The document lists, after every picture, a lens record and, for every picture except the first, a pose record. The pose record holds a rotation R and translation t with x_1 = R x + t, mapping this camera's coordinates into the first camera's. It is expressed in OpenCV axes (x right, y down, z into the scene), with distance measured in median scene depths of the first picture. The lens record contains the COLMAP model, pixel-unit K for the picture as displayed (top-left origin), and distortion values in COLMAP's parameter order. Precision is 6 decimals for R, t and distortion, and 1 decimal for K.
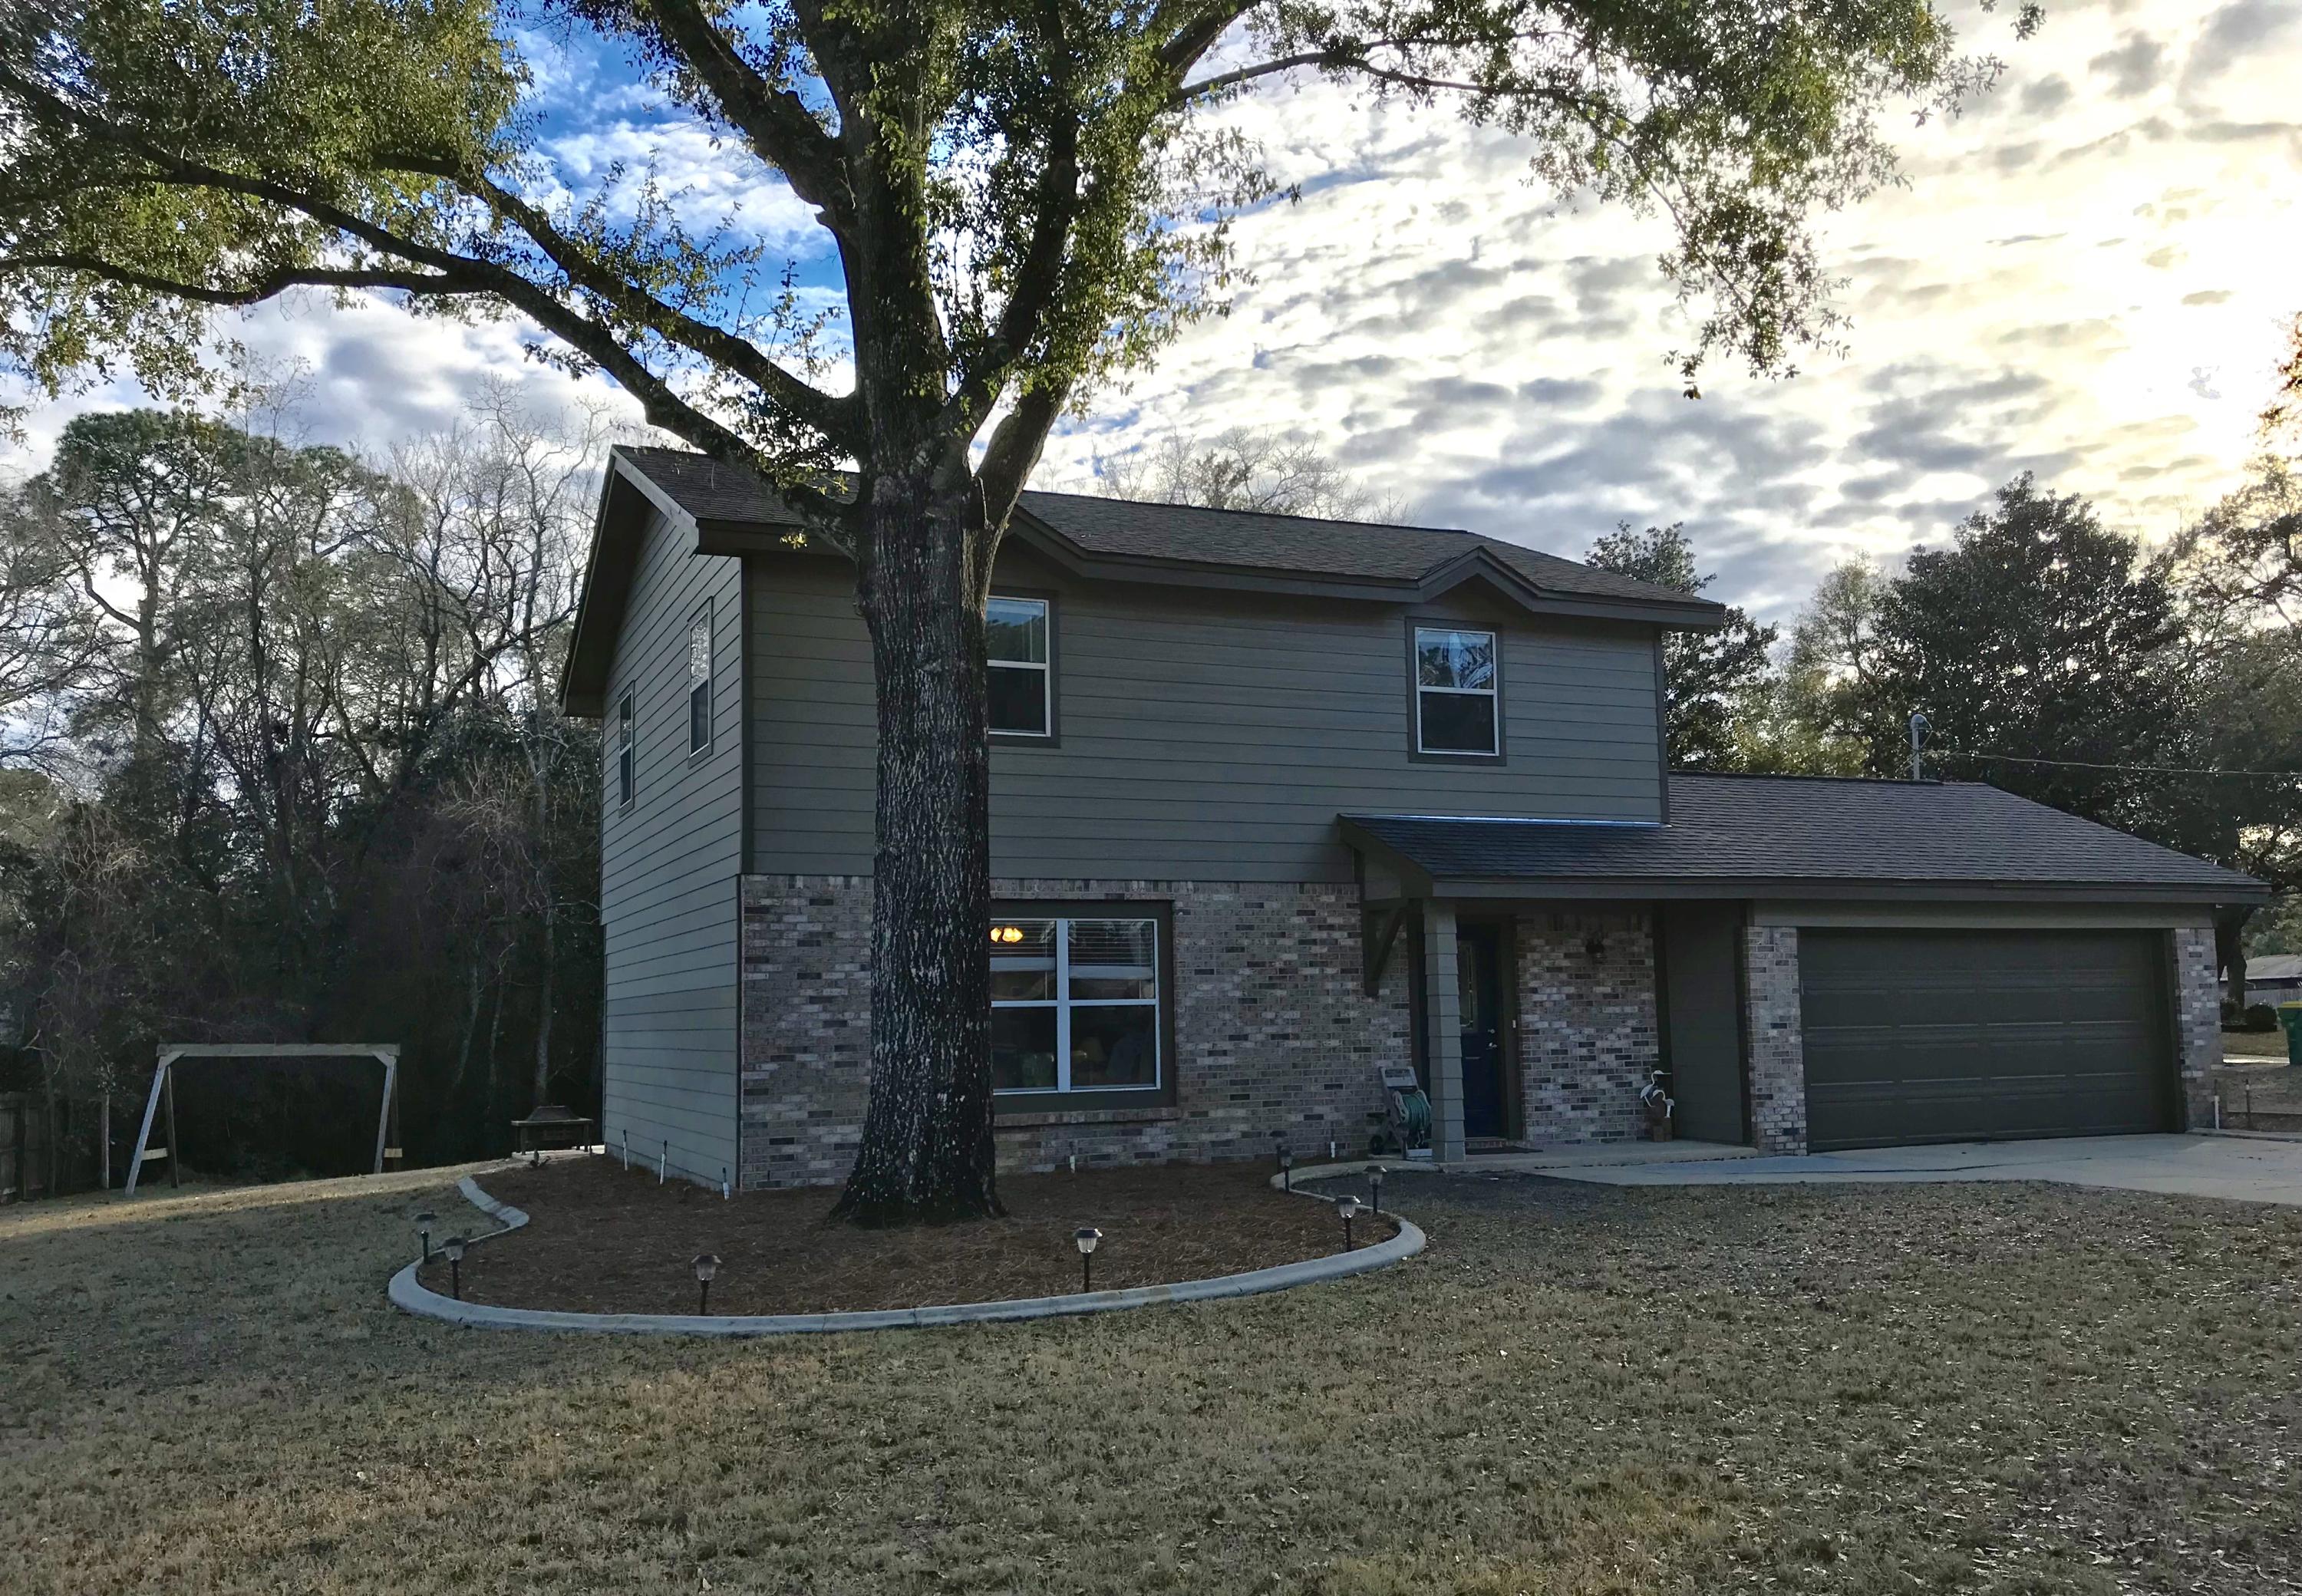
lens RADIAL K [[1851.9, 0, 1155.0], [0, 1851.9, 791.2], [0, 0, 1]] dist [0.047217, -0.015600]
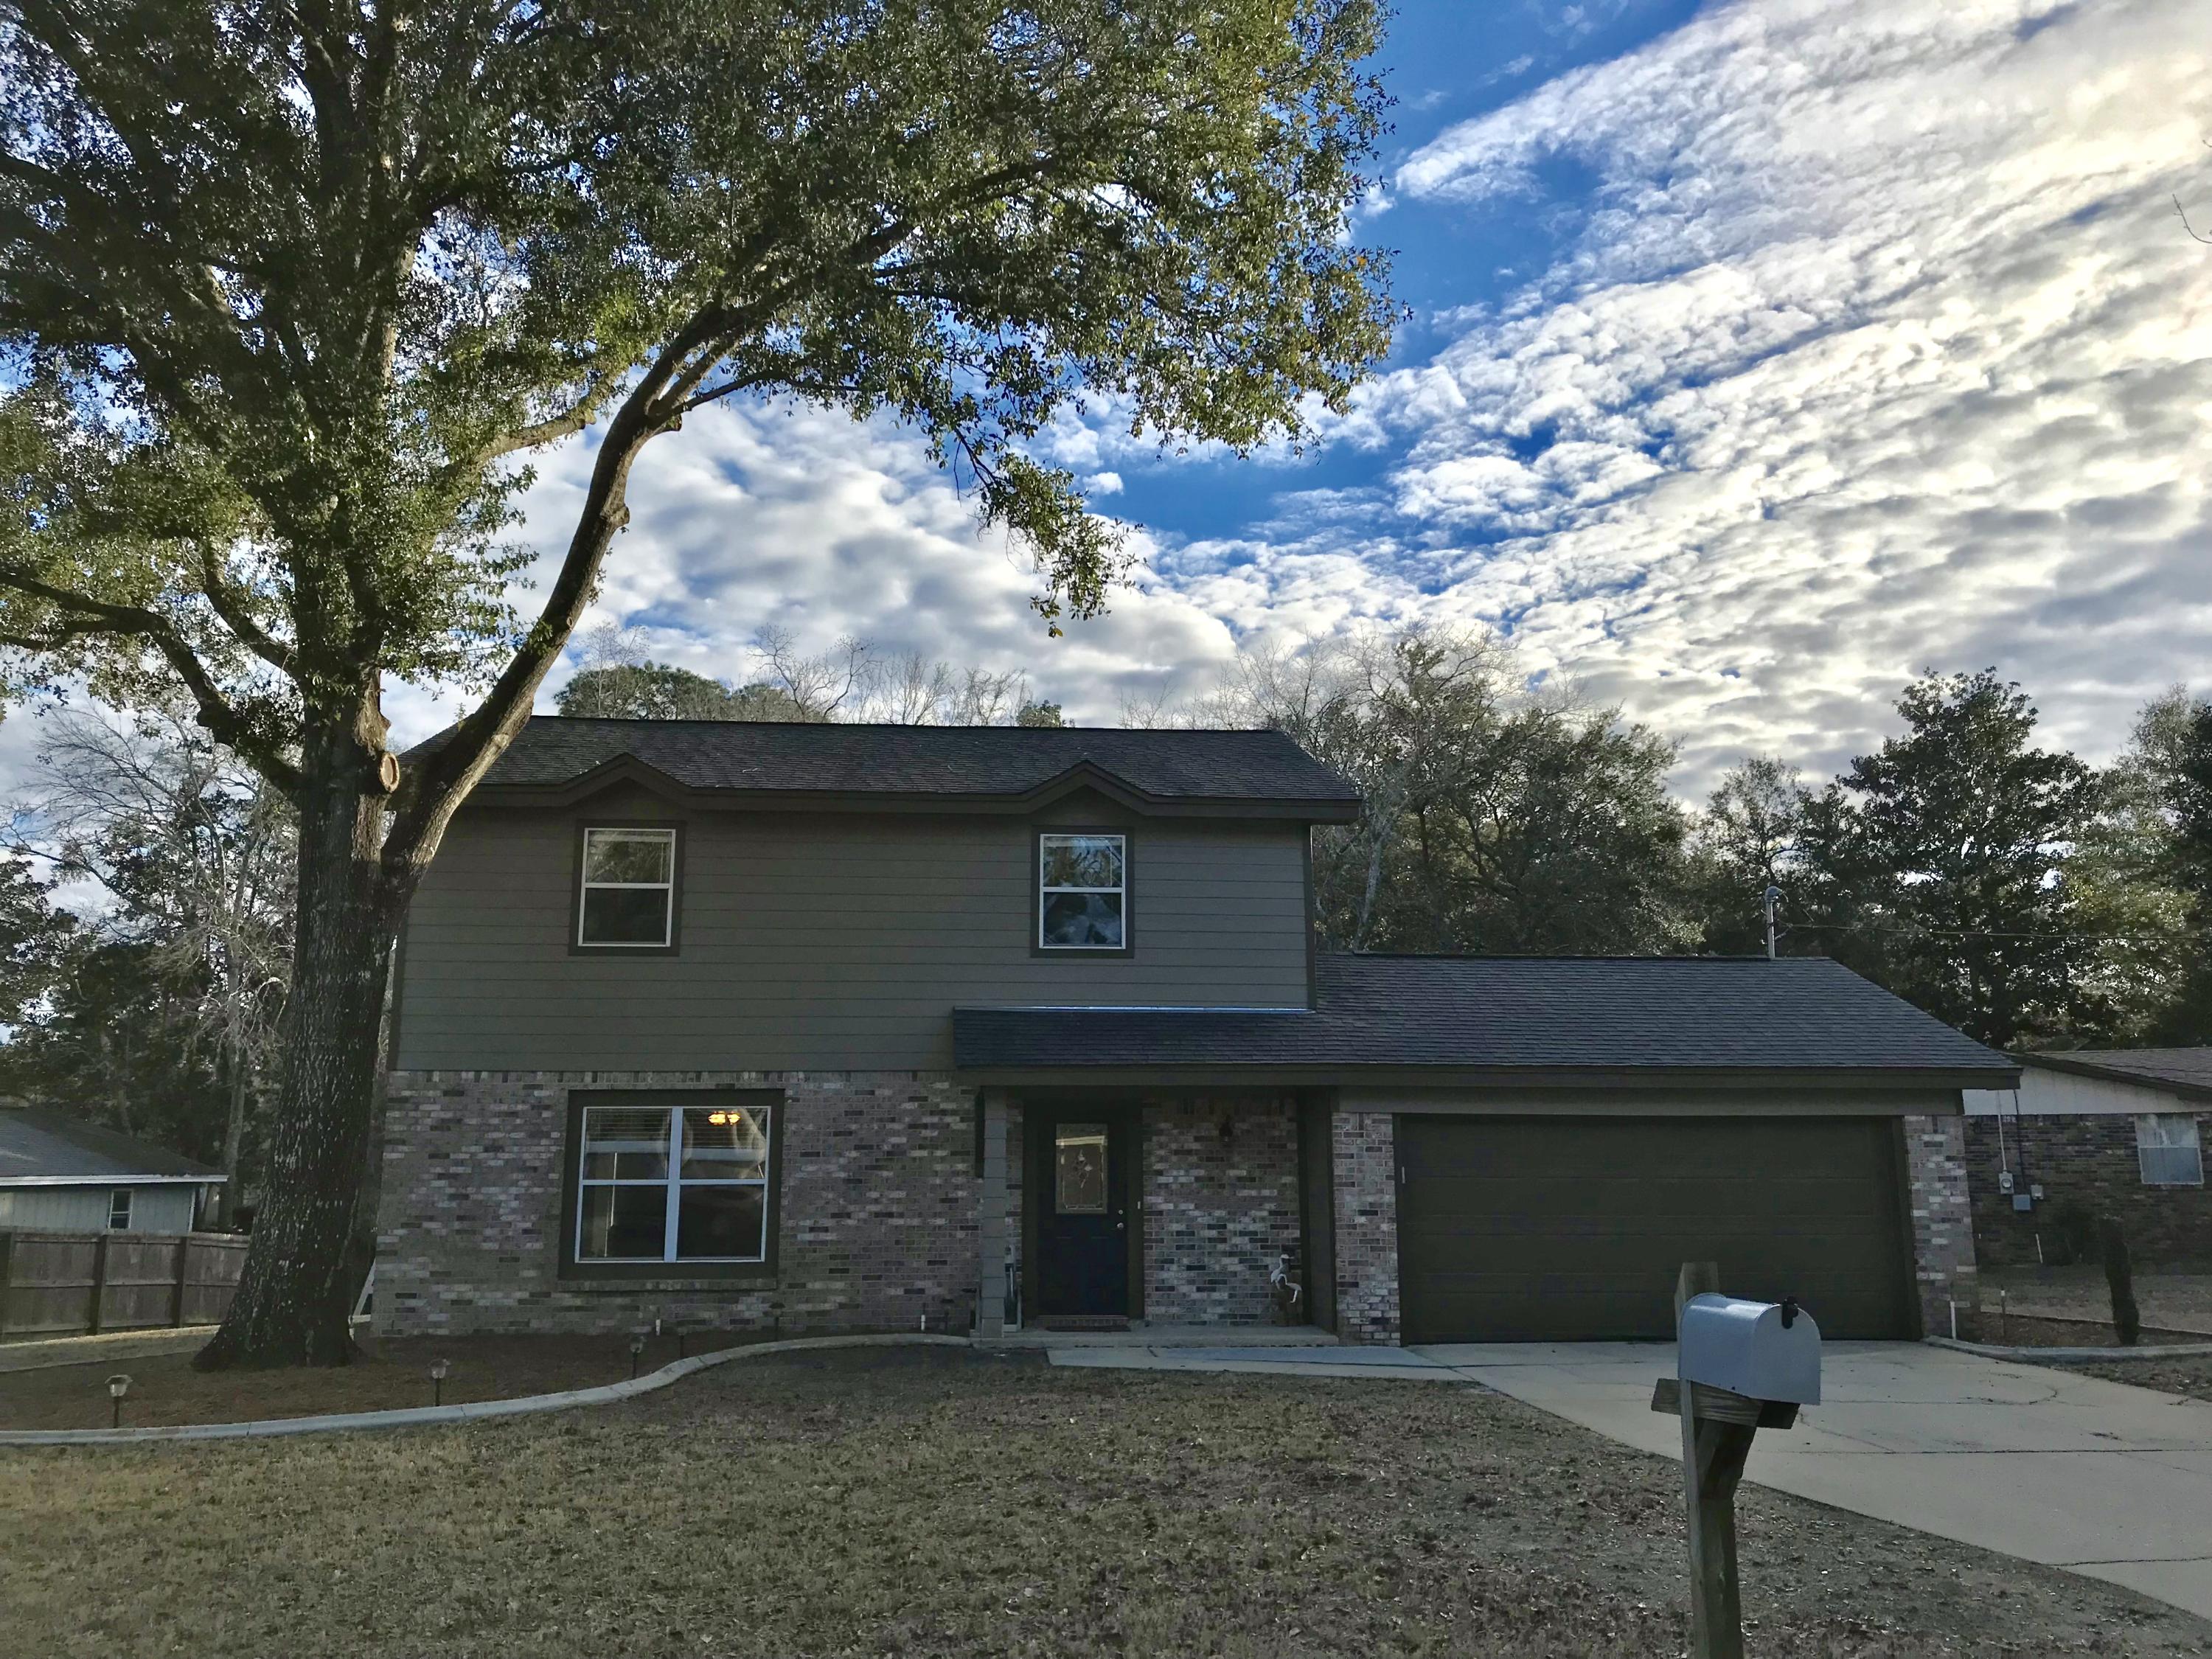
lens RADIAL K [[1834.2, 0, 1336.3], [0, 1834.2, 736.9], [0, 0, 1]] dist [0.064778, -0.080768]
pose [[0.947945, -0.056735, -0.313340, 0.638270], [0.021444, 0.993140, -0.114947, -0.016143], [0.317712, 0.102244, 0.942658, 0.022294]]
